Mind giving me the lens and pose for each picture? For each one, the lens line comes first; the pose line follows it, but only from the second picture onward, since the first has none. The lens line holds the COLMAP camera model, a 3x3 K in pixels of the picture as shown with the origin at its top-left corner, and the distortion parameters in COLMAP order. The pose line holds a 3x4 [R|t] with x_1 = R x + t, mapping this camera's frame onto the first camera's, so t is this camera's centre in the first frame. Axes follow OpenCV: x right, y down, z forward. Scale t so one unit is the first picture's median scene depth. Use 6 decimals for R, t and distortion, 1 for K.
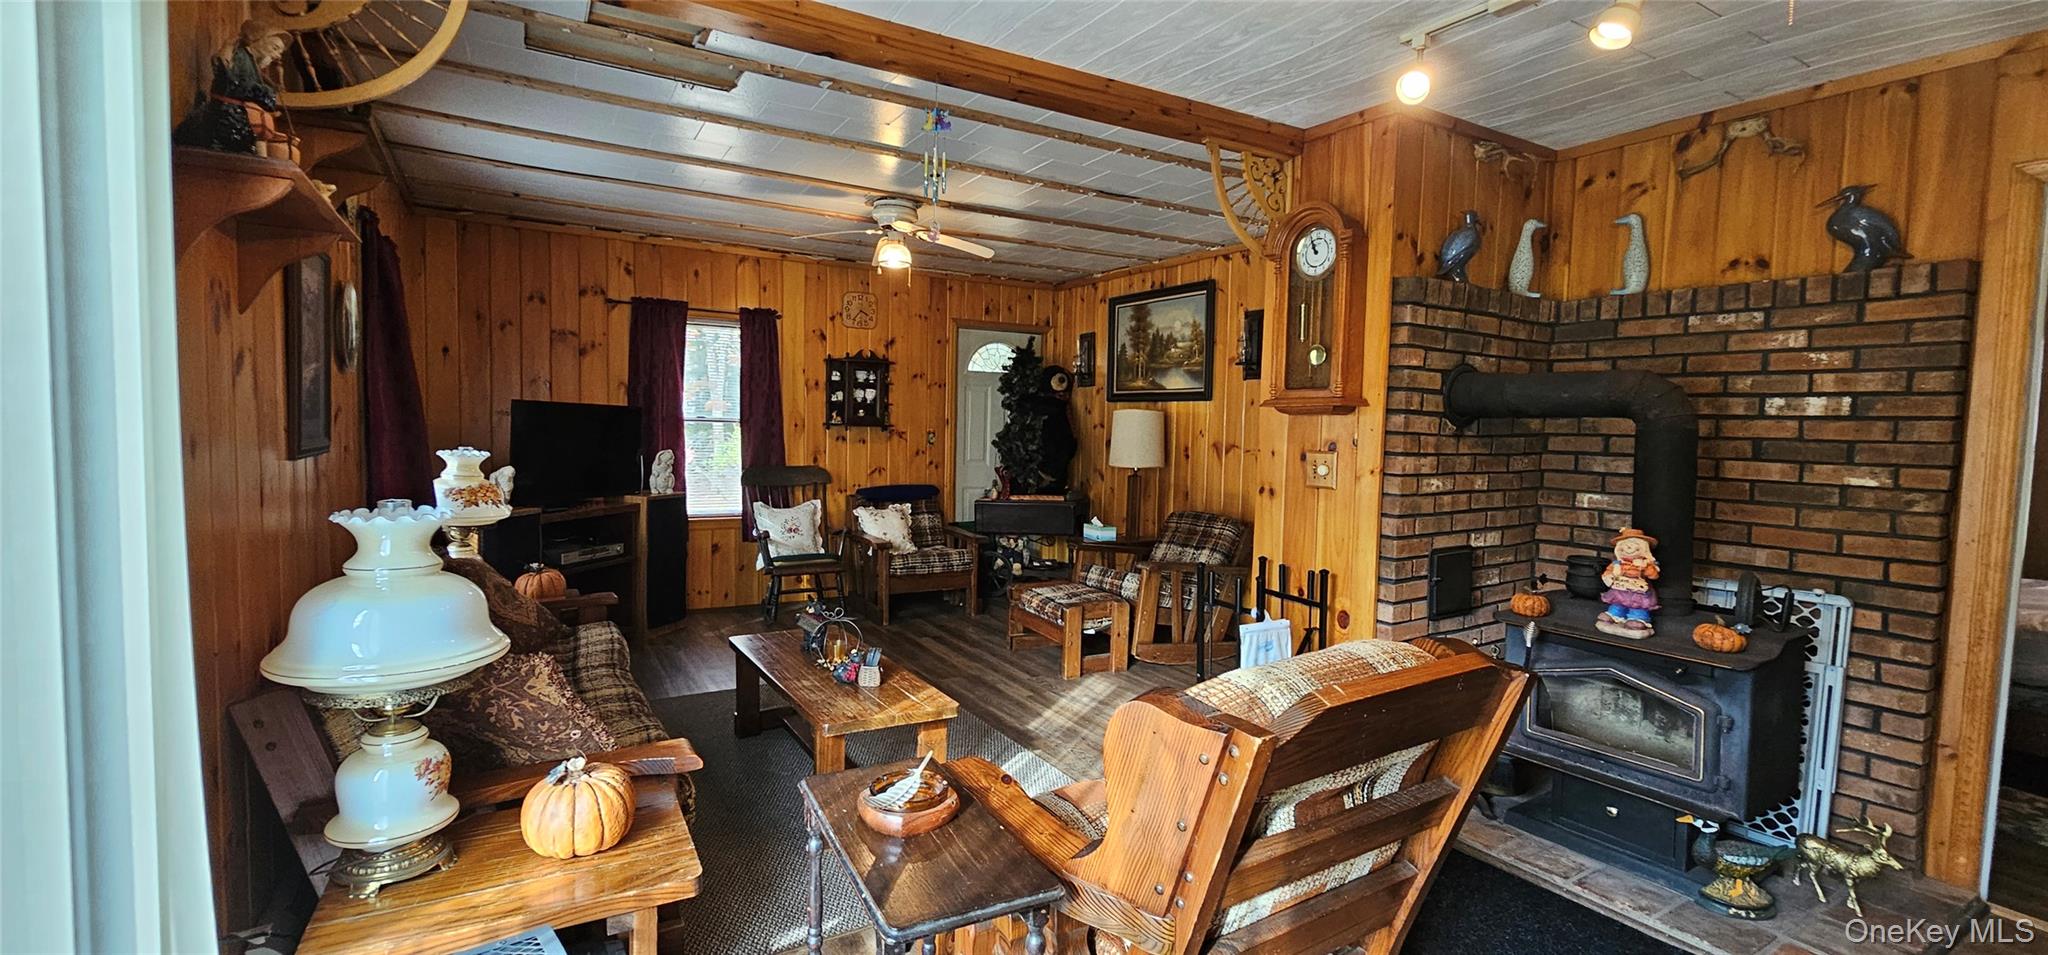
lens RADIAL K [[841.5, 0, 1016.1], [0, 841.5, 472.0], [0, 0, 1]] dist [-0.000210, -0.000732]
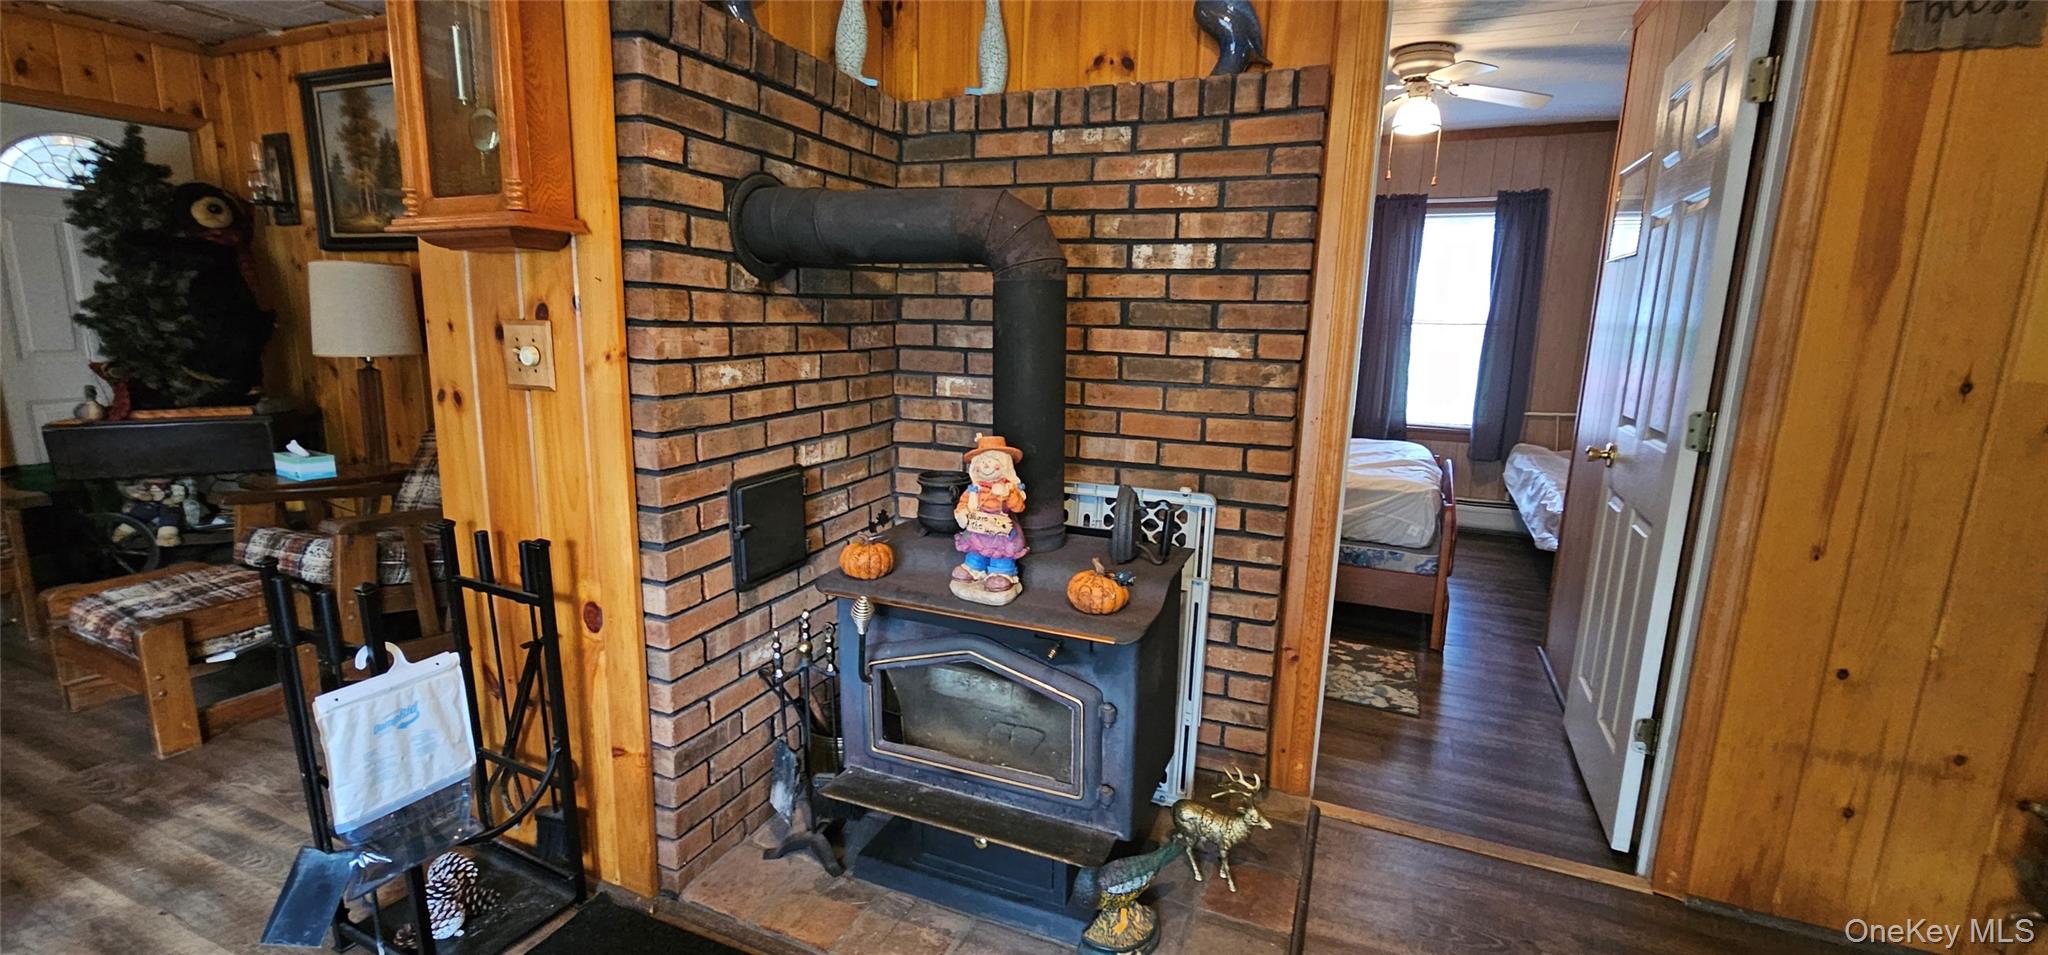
lens RADIAL K [[841.5, 0, 1019.5], [0, 841.5, 470.3], [0, 0, 1]] dist [-0.000210, -0.000732]
pose [[0.807028, -0.108415, 0.580476, 0.208716], [0.027169, 0.988778, 0.146900, -0.000256], [-0.589888, -0.102781, 0.800917, 0.261446]]
